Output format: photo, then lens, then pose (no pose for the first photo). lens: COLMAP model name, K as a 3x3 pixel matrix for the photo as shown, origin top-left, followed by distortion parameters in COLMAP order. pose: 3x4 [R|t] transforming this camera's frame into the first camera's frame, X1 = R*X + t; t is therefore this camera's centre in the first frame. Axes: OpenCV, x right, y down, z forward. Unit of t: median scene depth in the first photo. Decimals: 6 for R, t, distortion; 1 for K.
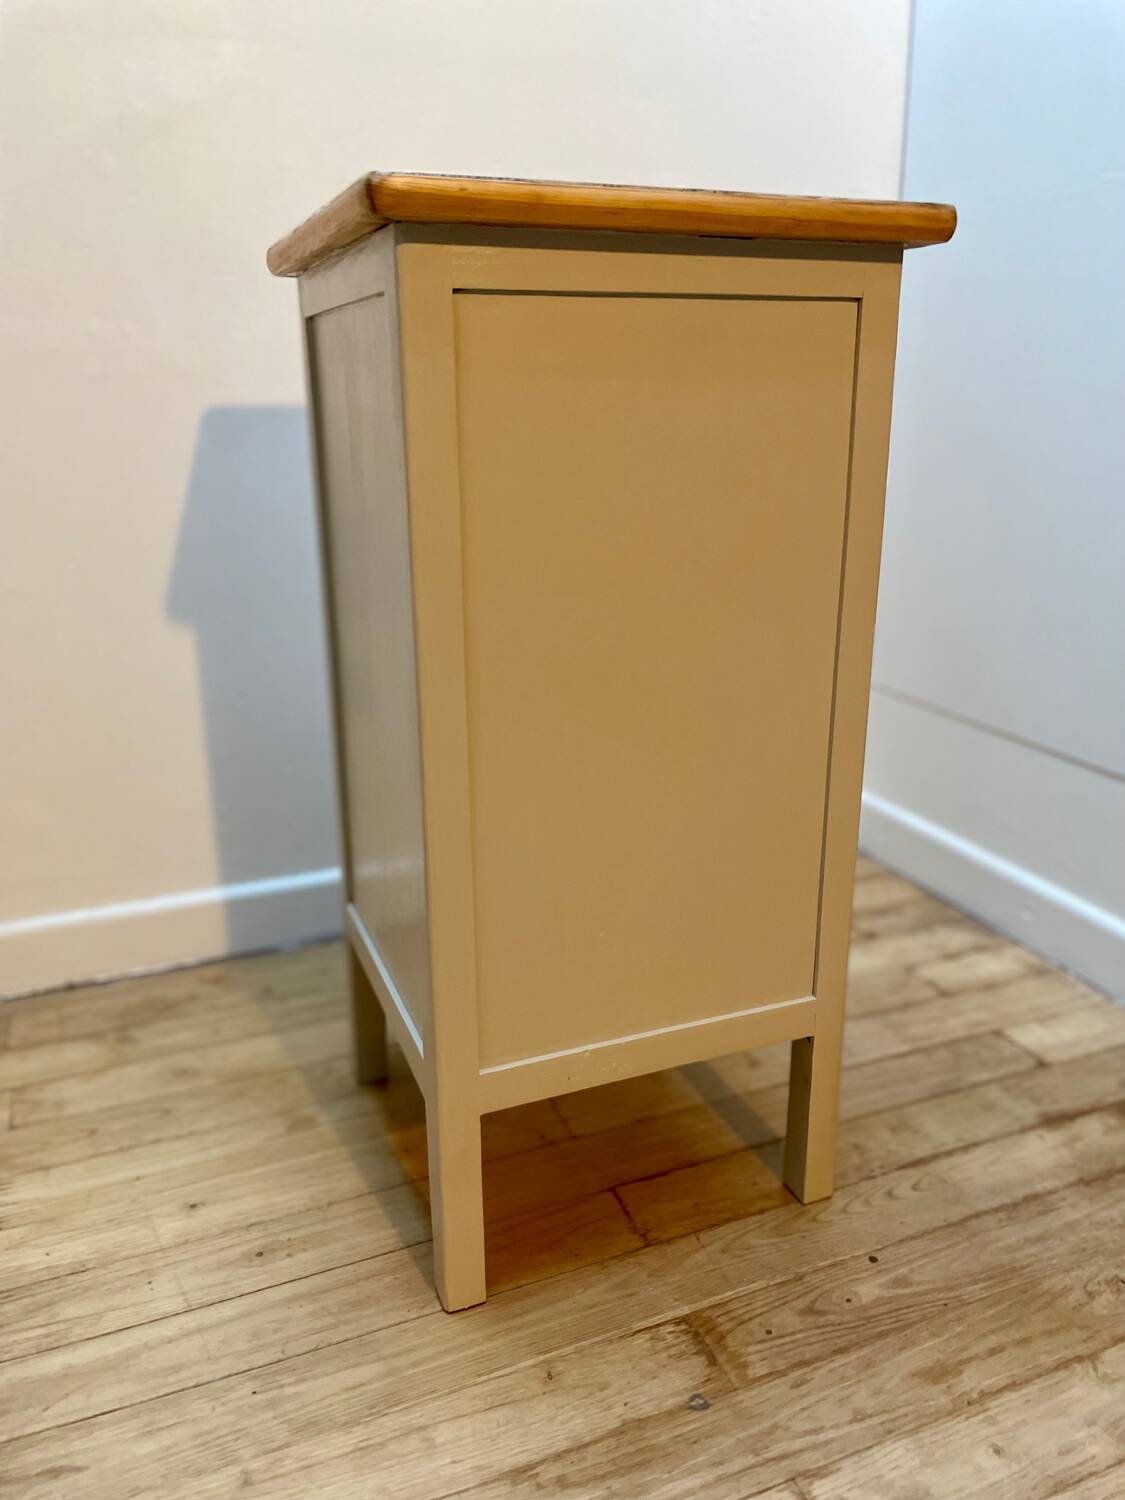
lens RADIAL K [[1138.3, 0, 558.7], [0, 1138.3, 740.2], [0, 0, 1]] dist [0.066179, -0.099809]
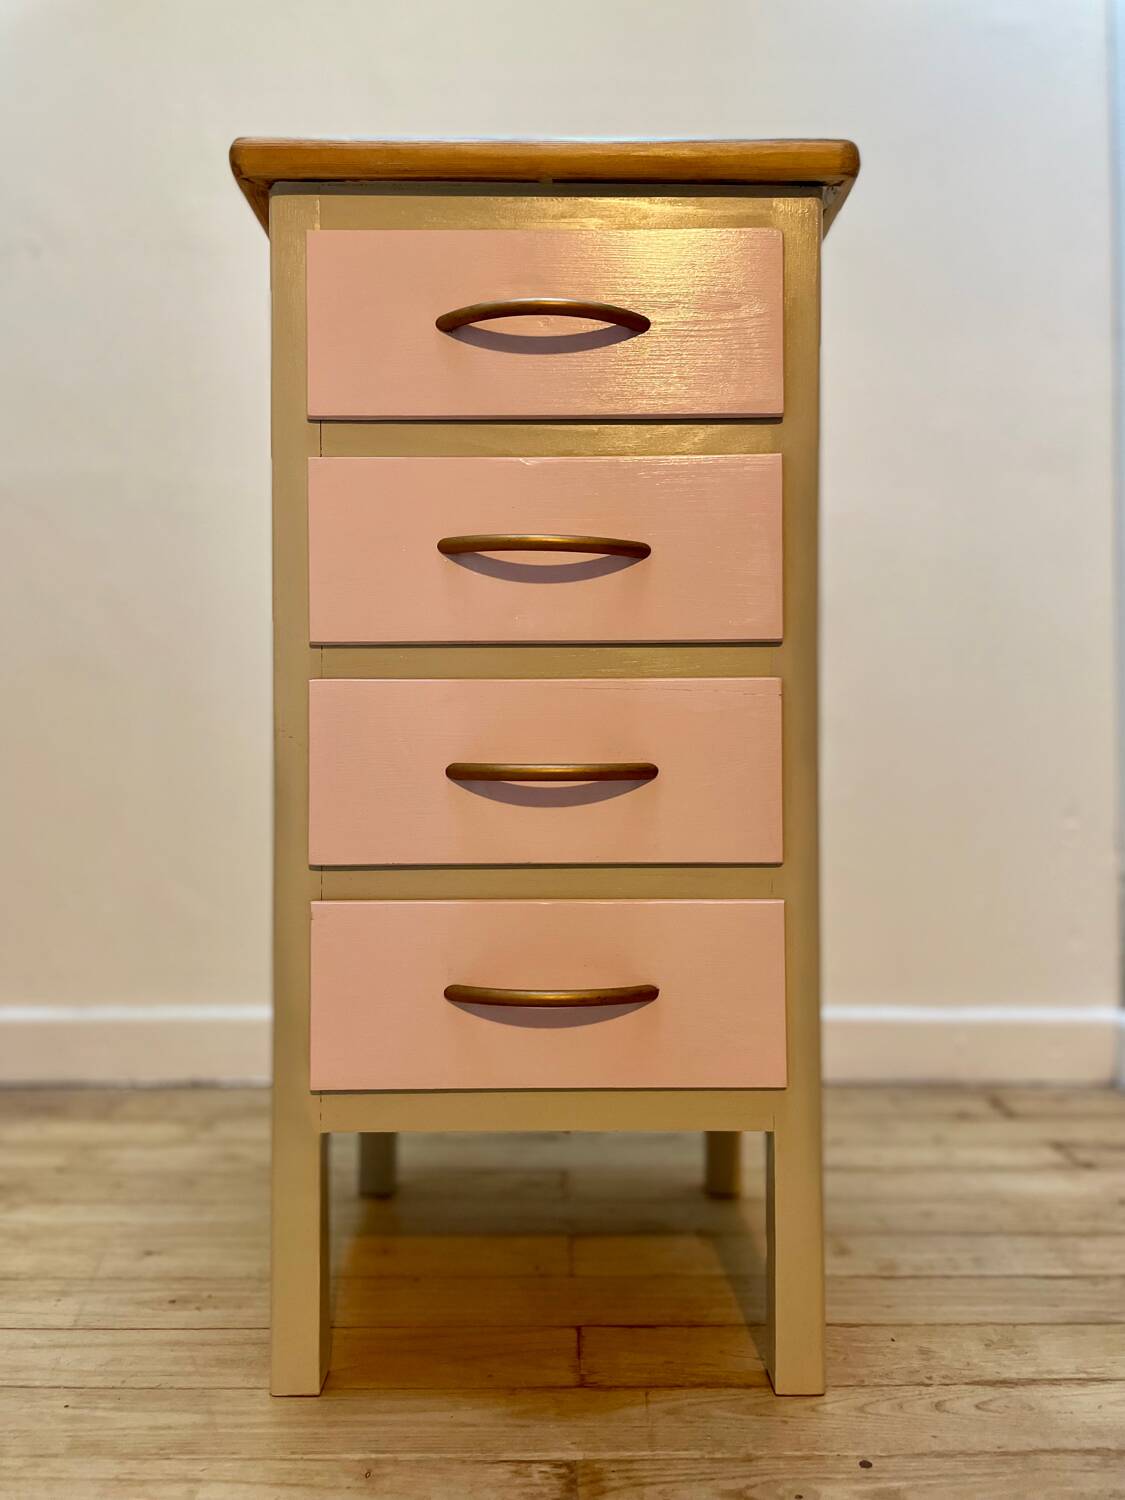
lens RADIAL K [[1138.3, 0, 558.7], [0, 1138.3, 740.2], [0, 0, 1]] dist [0.066179, -0.099809]
pose [[0.930089, 0.007663, -0.367253, 0.368811], [-0.118207, 0.952846, -0.279485, 0.257476], [0.347794, 0.303358, 0.887138, 0.180569]]
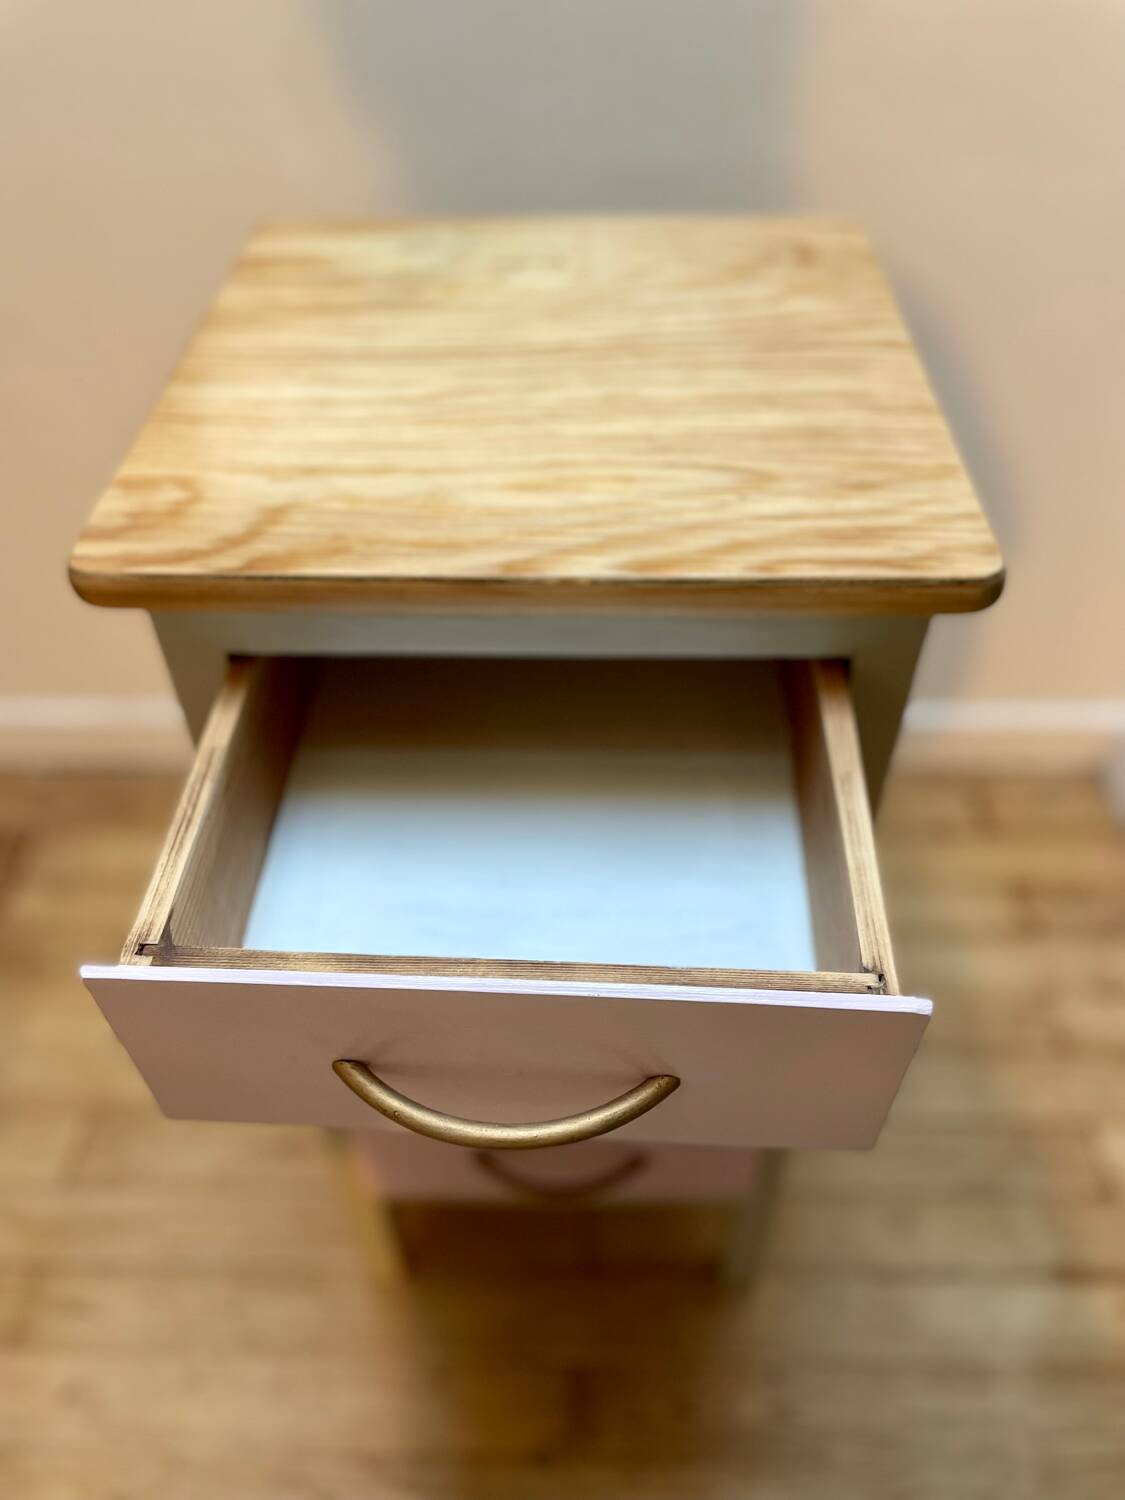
lens RADIAL K [[1138.3, 0, 558.7], [0, 1138.3, 740.2], [0, 0, 1]] dist [0.066179, -0.099809]
pose [[0.919510, 0.270088, -0.285576, 0.245797], [-0.111288, 0.875693, 0.469870, -0.547807], [0.376983, -0.400269, 0.835266, 0.293937]]
